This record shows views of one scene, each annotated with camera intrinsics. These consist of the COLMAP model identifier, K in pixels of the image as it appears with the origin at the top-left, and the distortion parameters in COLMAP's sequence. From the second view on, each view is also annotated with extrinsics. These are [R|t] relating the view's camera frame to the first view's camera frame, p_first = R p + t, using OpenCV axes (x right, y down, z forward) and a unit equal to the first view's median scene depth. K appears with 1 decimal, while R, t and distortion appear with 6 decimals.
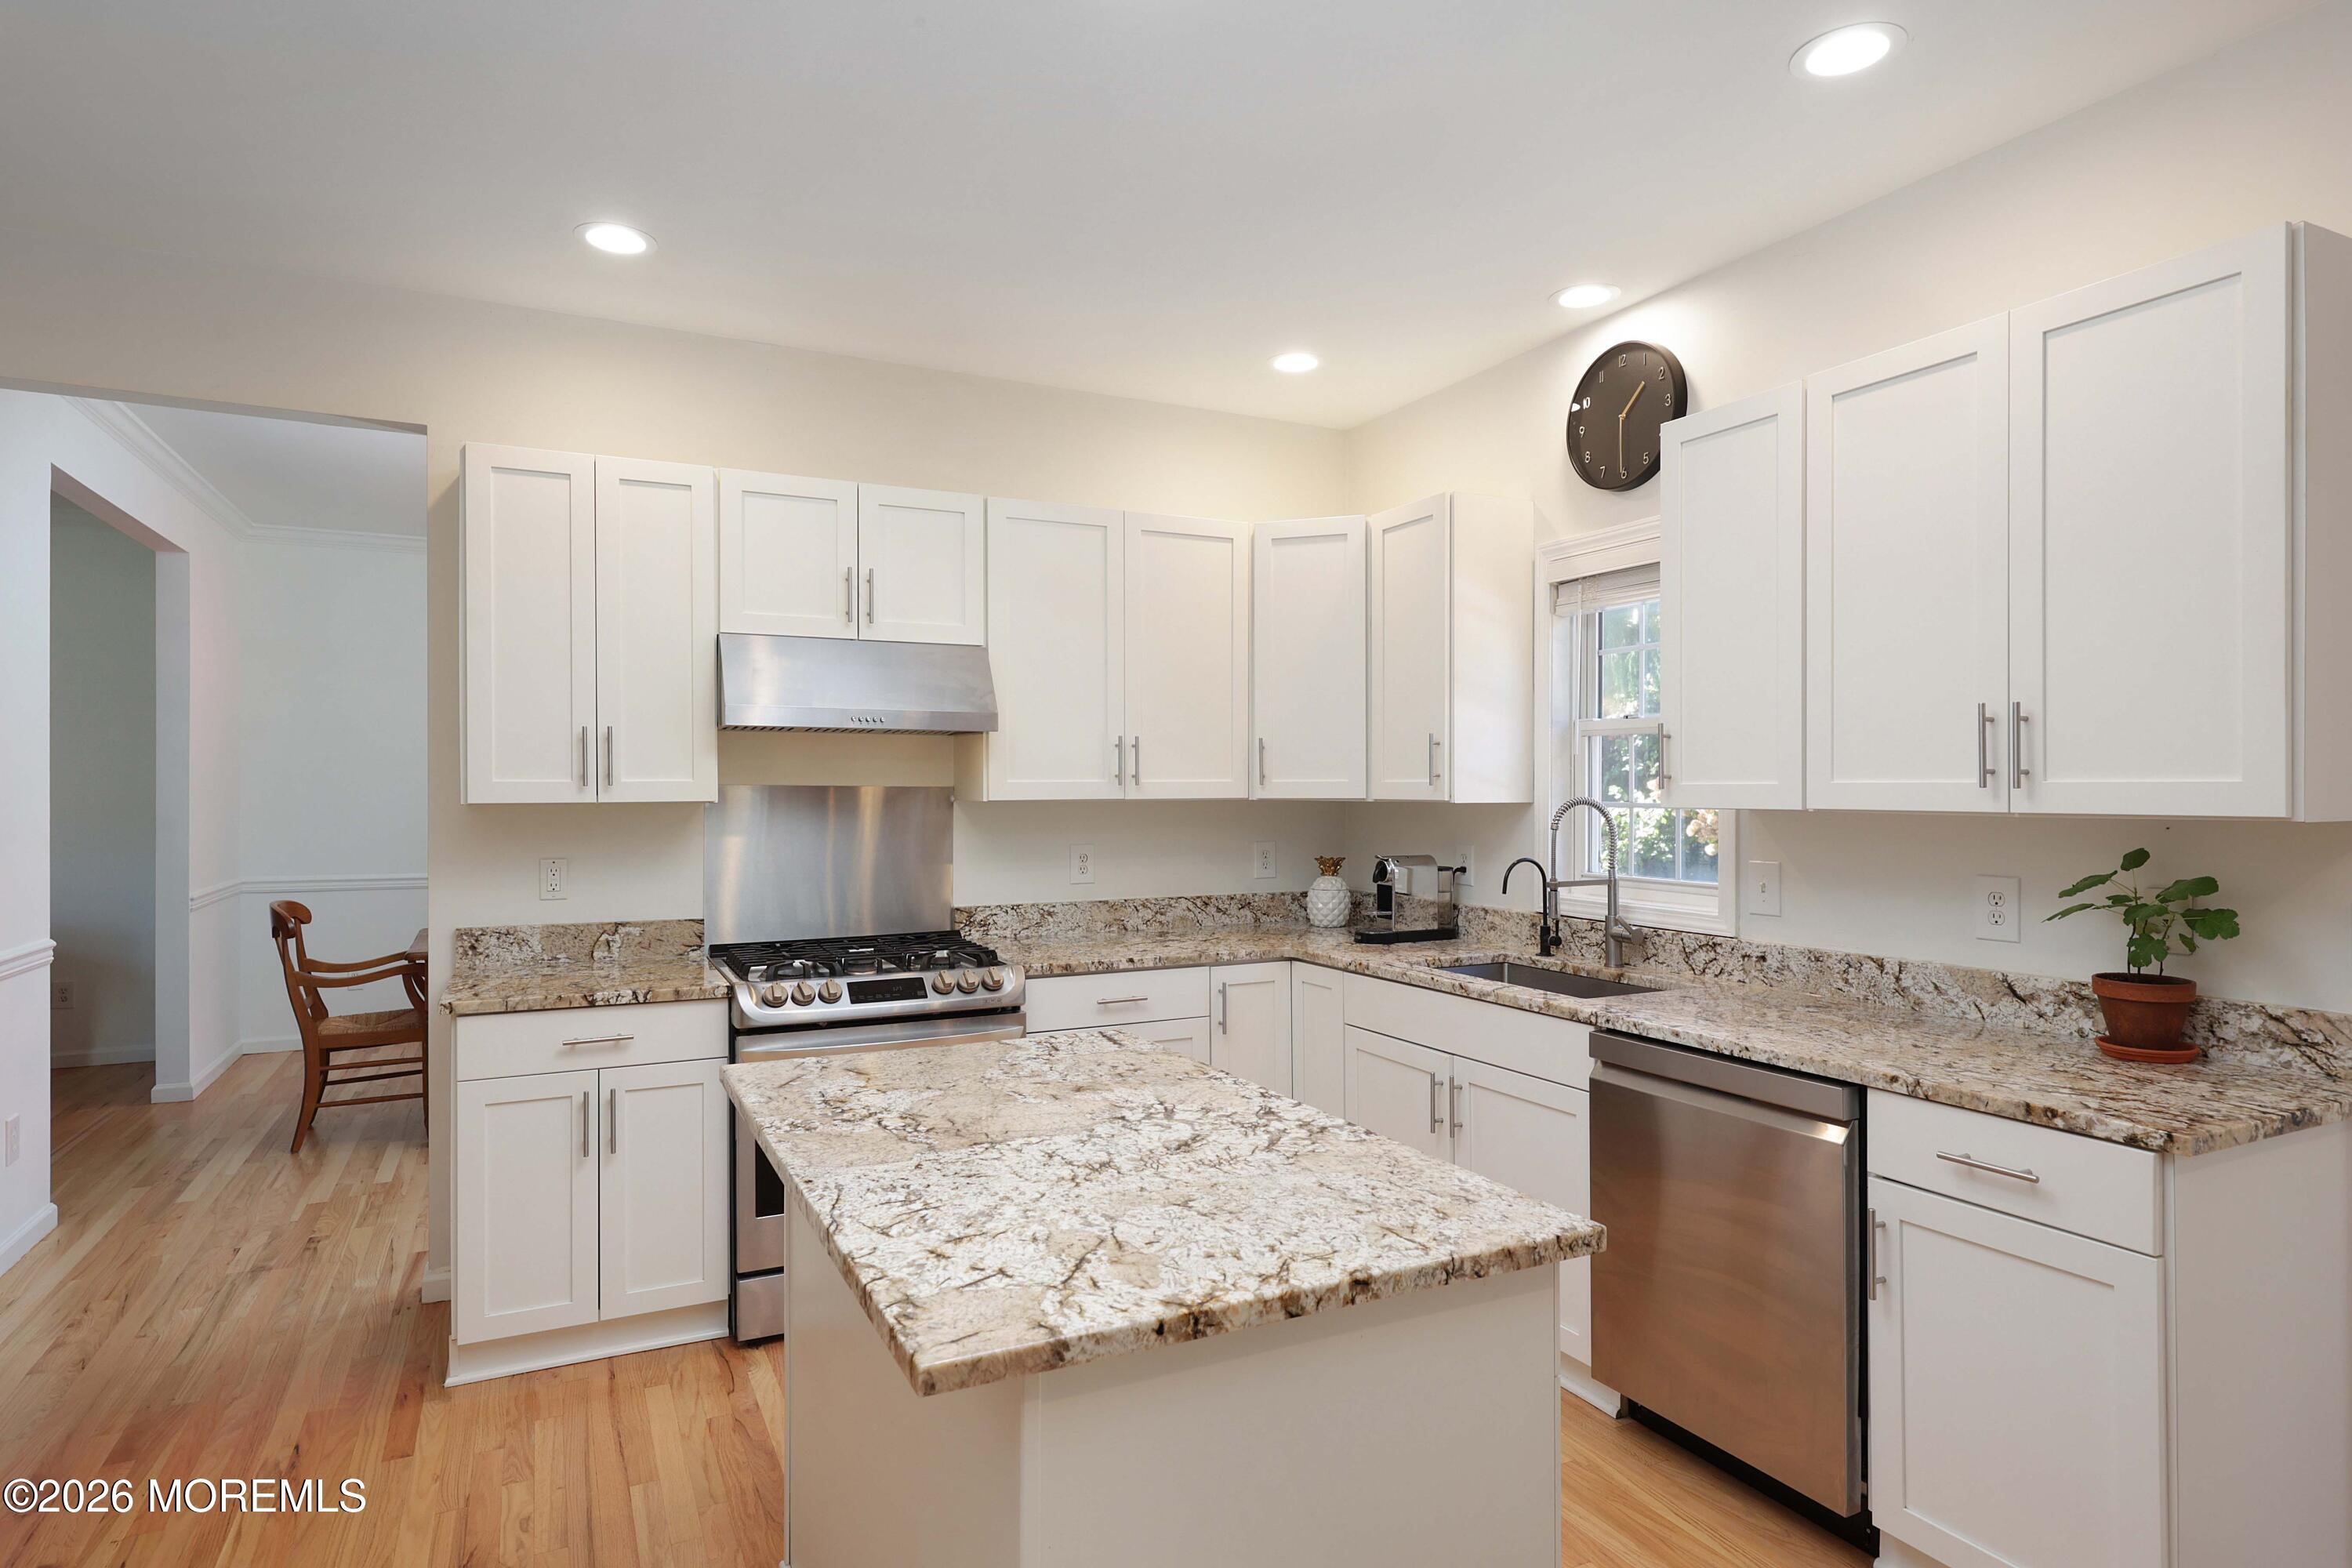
lens RADIAL K [[1284.1, 0, 1170.9], [0, 1284.1, 792.5], [0, 0, 1]] dist [-0.000594, 0.001030]
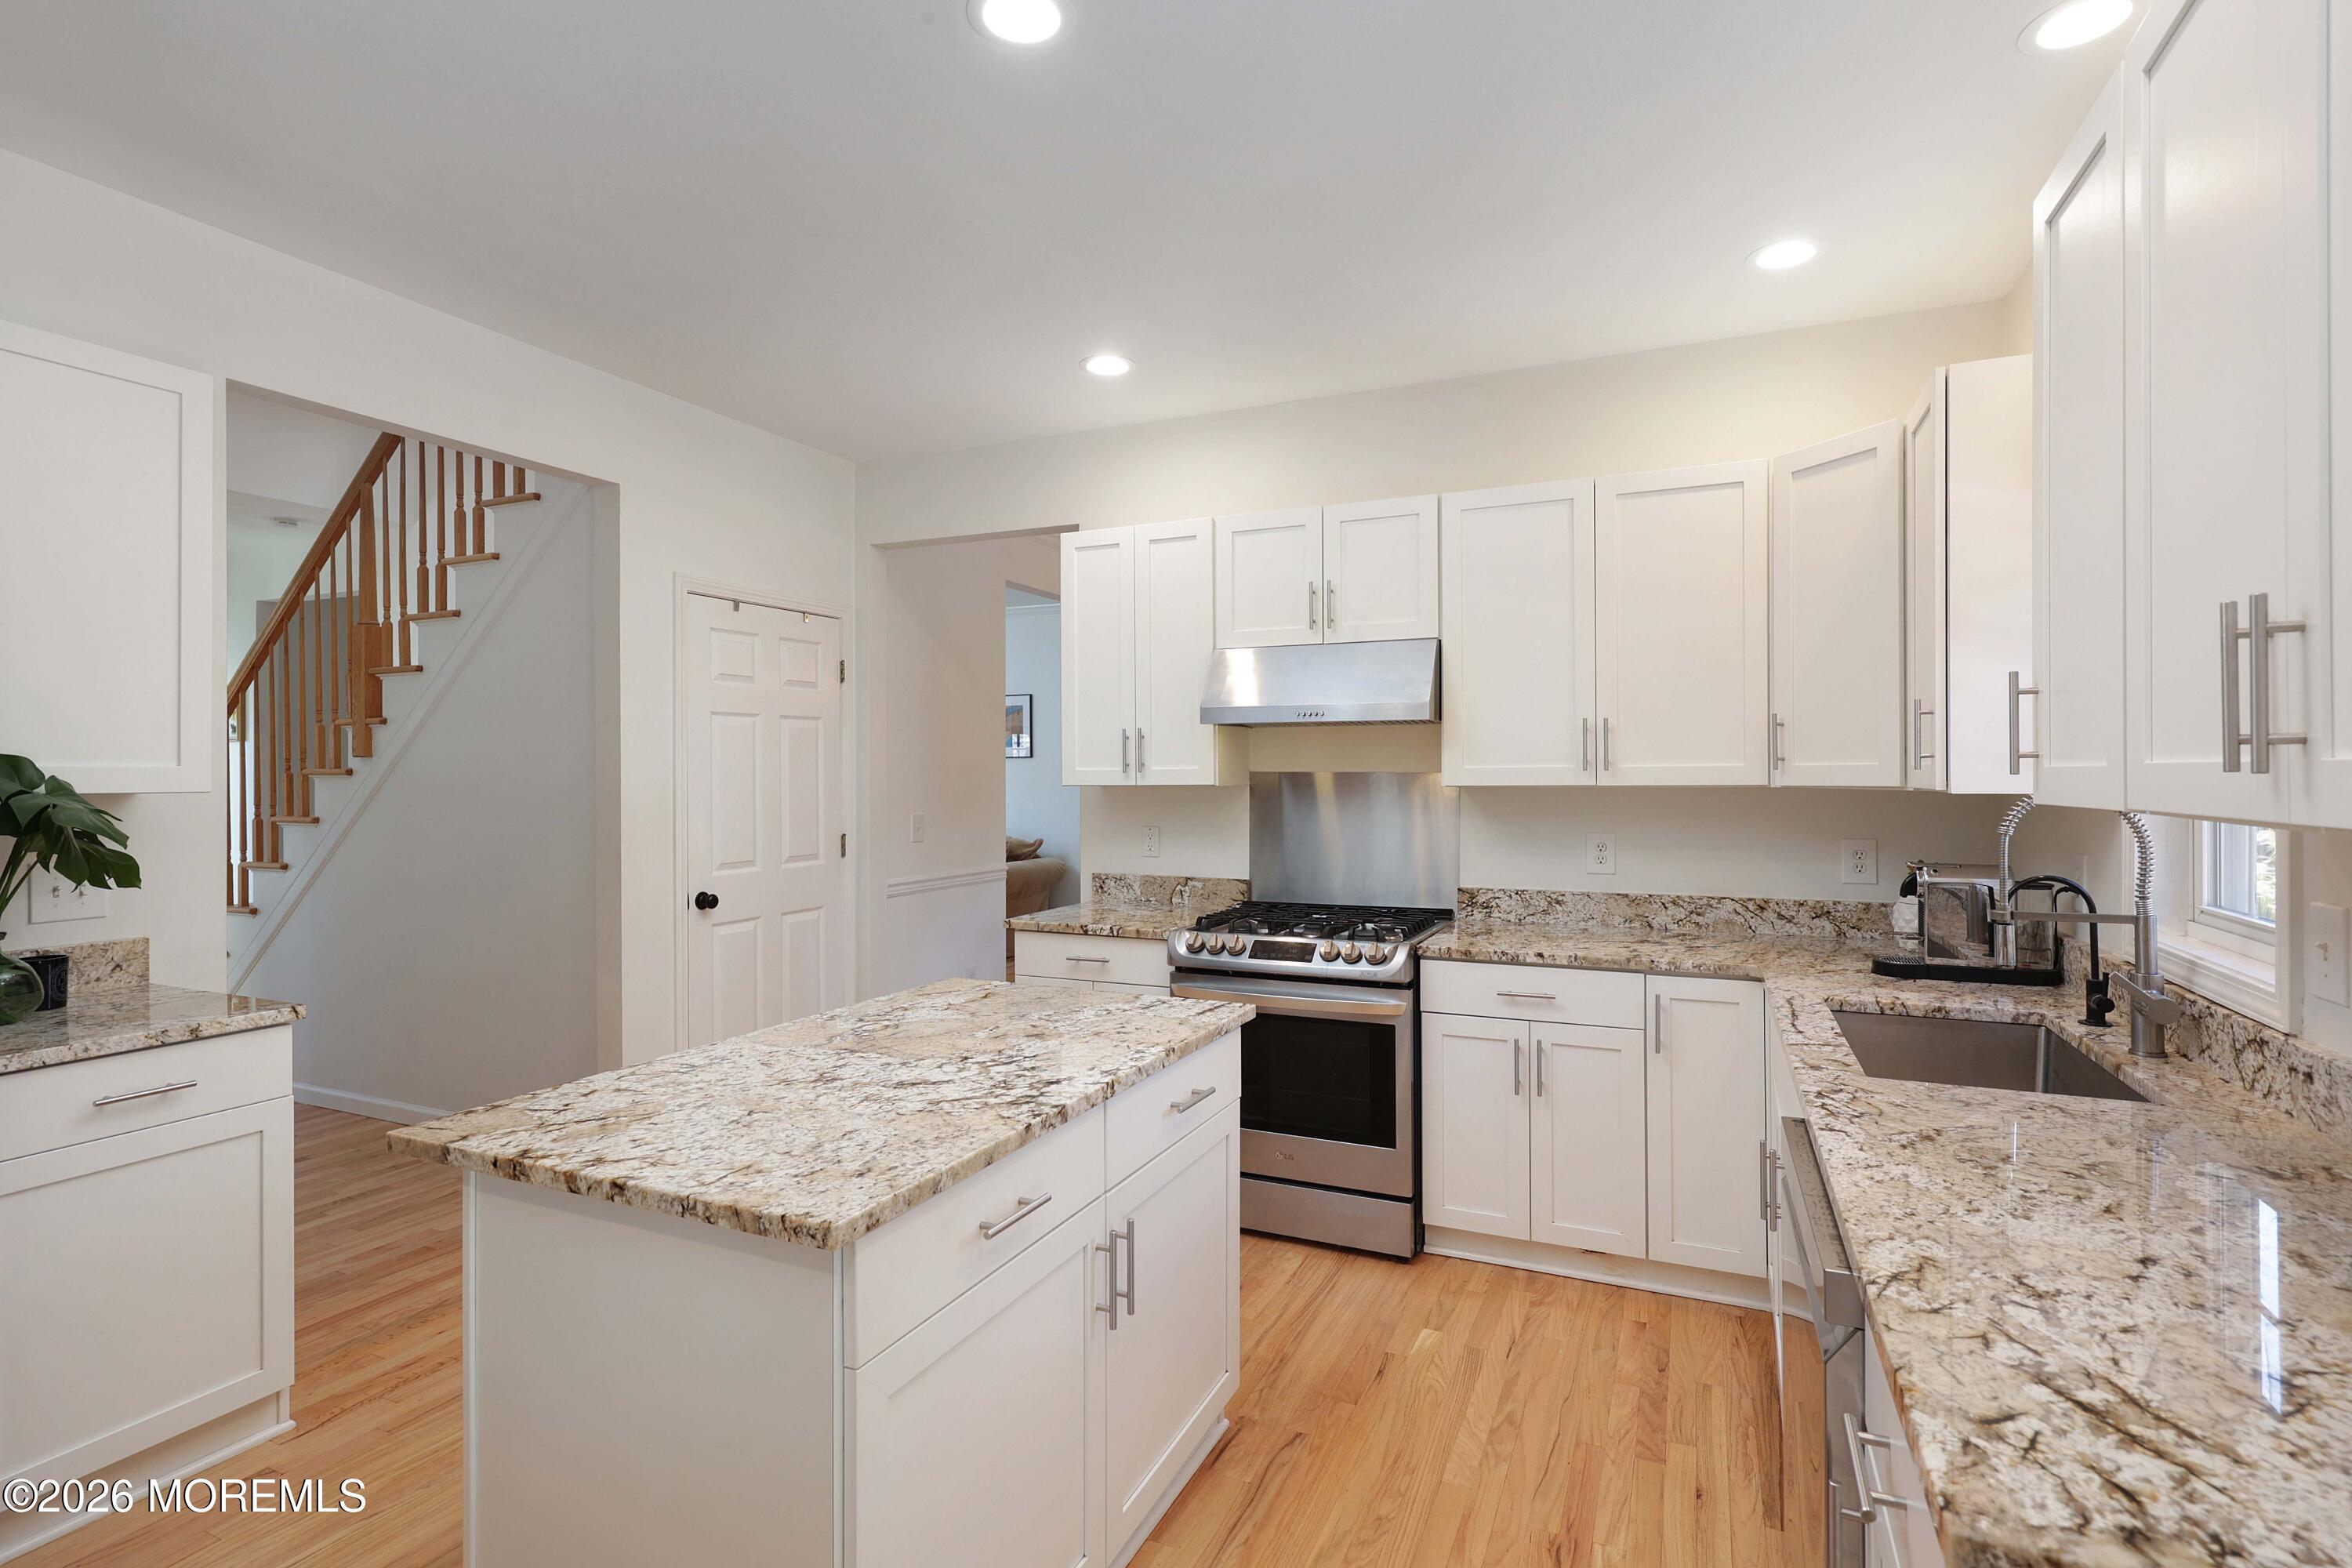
lens RADIAL K [[1140.0, 0, 1165.6], [0, 1140.0, 781.6], [0, 0, 1]] dist [0.000736, 0.000811]
pose [[0.625813, 0.003897, -0.779963, 0.500691], [-0.001234, 0.999991, 0.004006, -0.000690], [0.779972, -0.001545, 0.625812, 0.281764]]
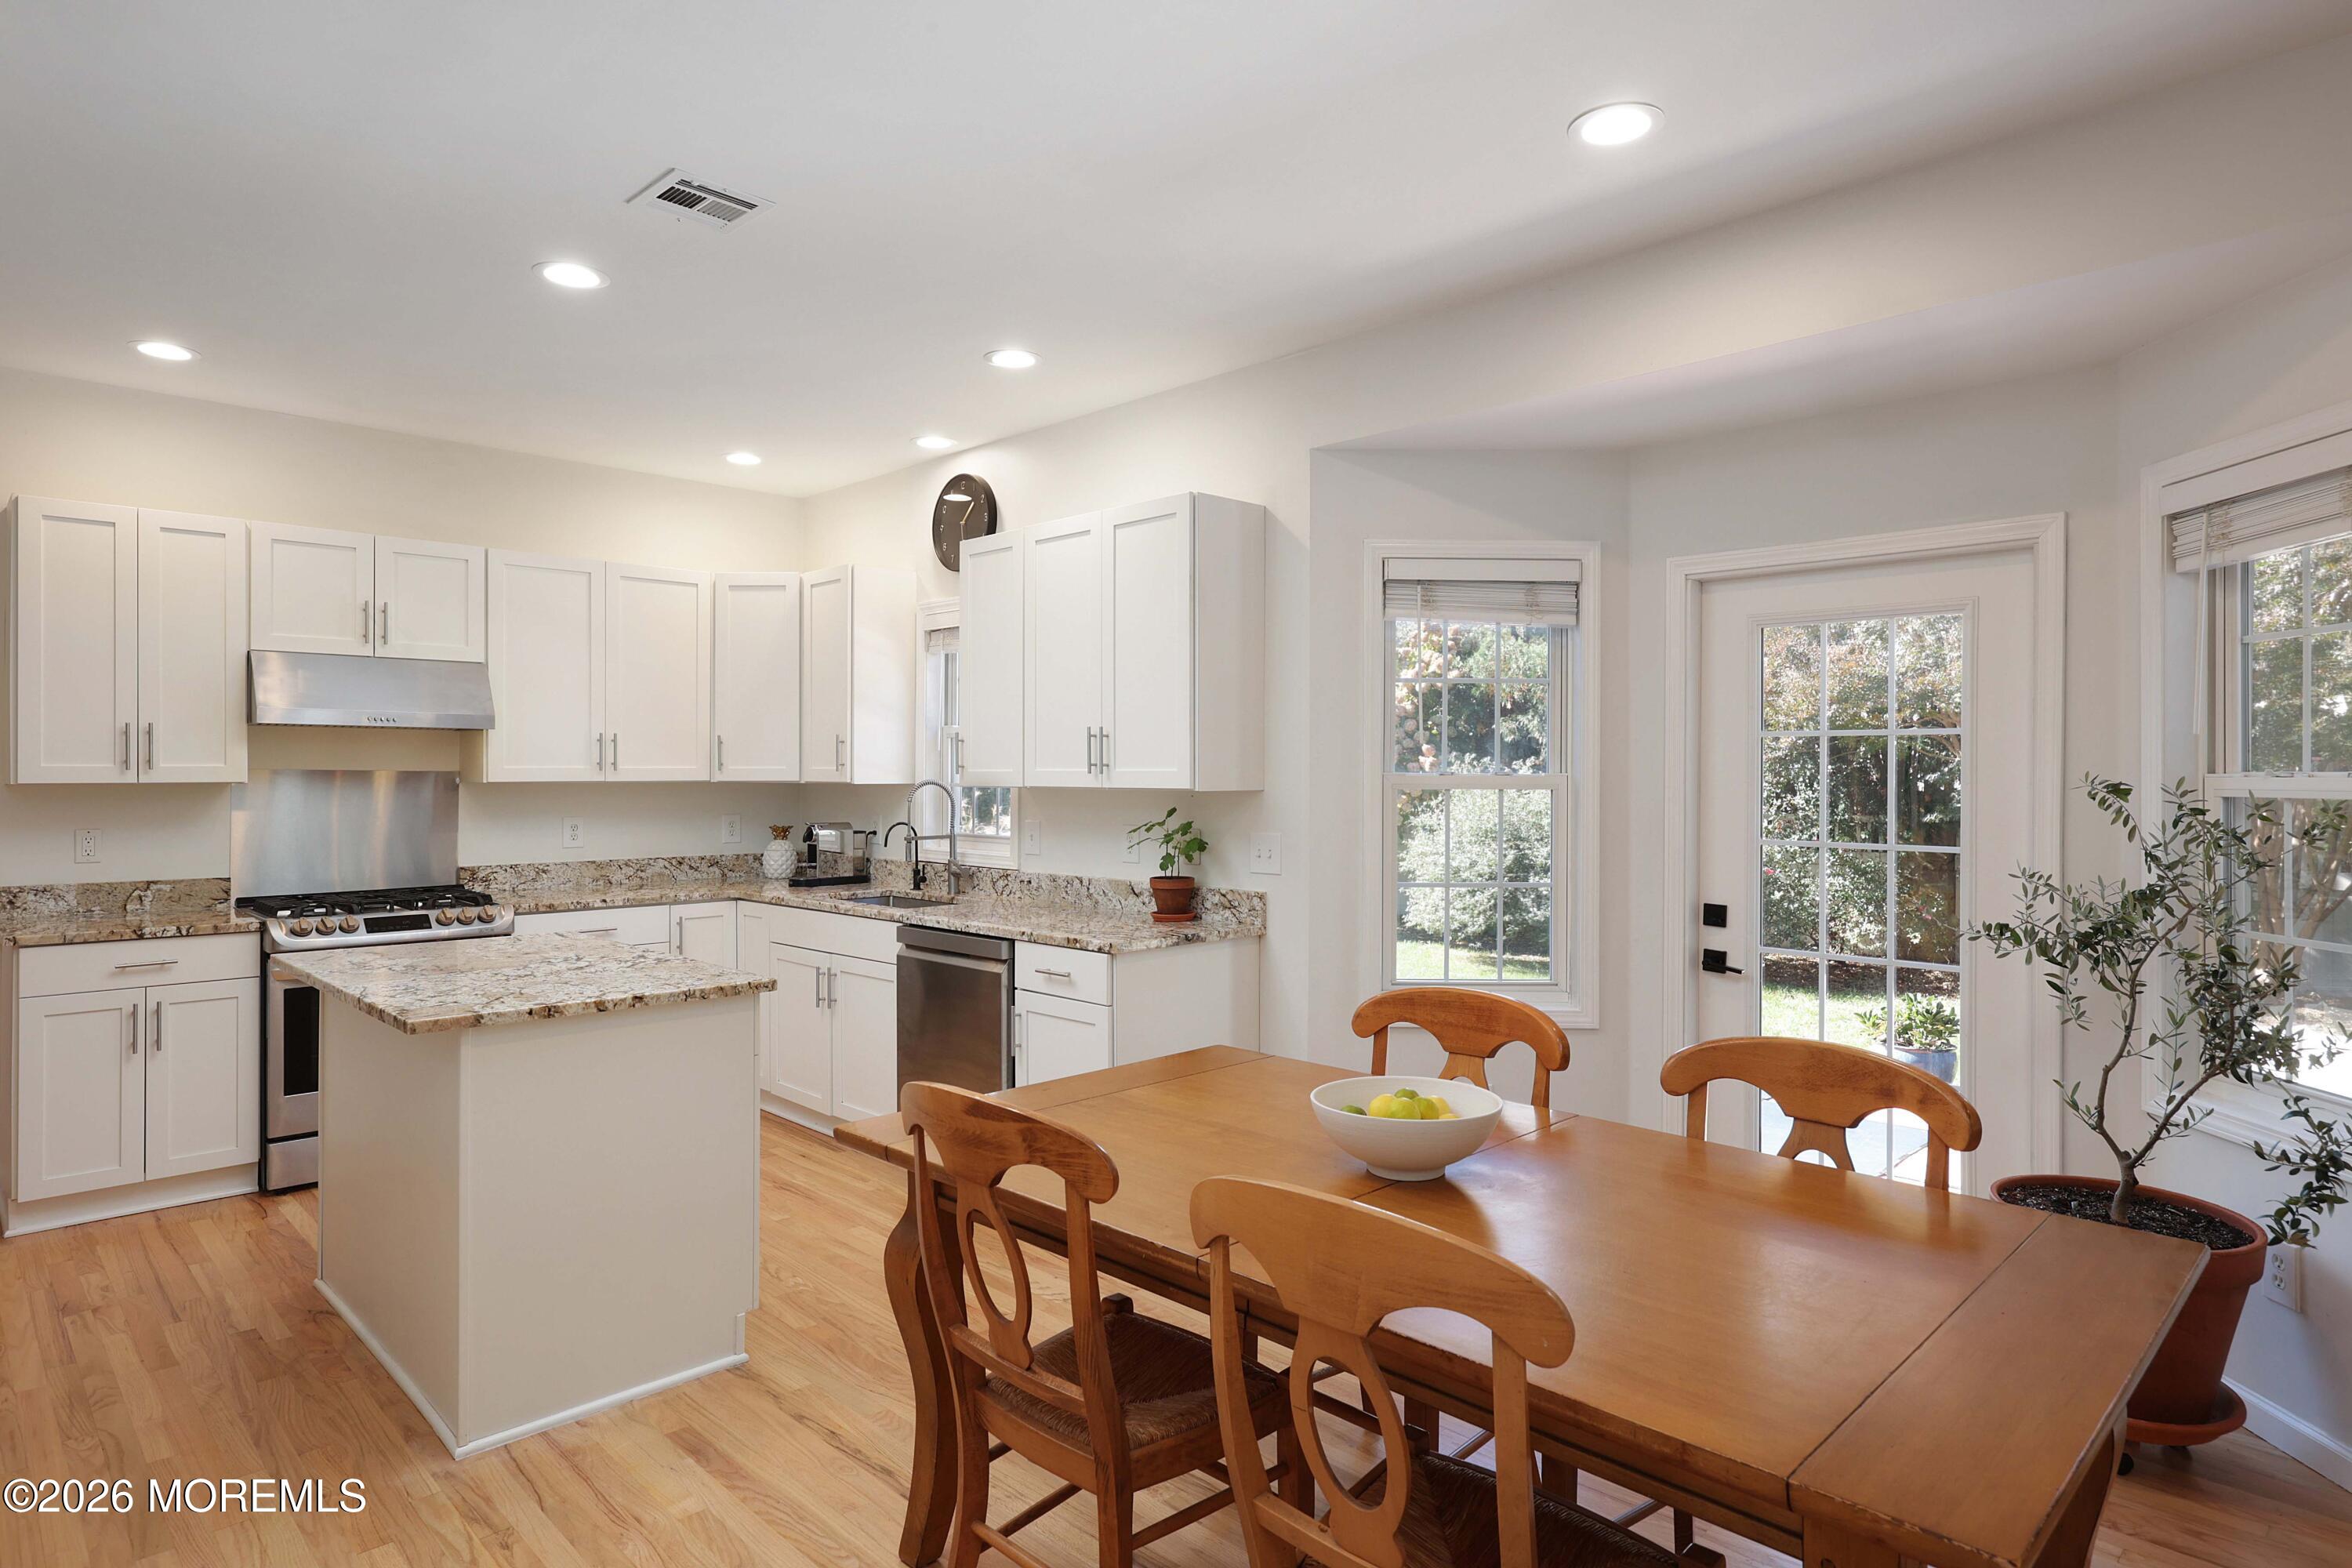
lens RADIAL K [[1307.7, 0, 1181.1], [0, 1307.7, 771.0], [0, 0, 1]] dist [-0.000022, -0.002283]
pose [[0.949908, 0.003545, 0.312510, 0.126579], [-0.001679, 0.999979, -0.006238, 0.002645], [-0.312526, 0.005401, 0.949894, -0.542977]]
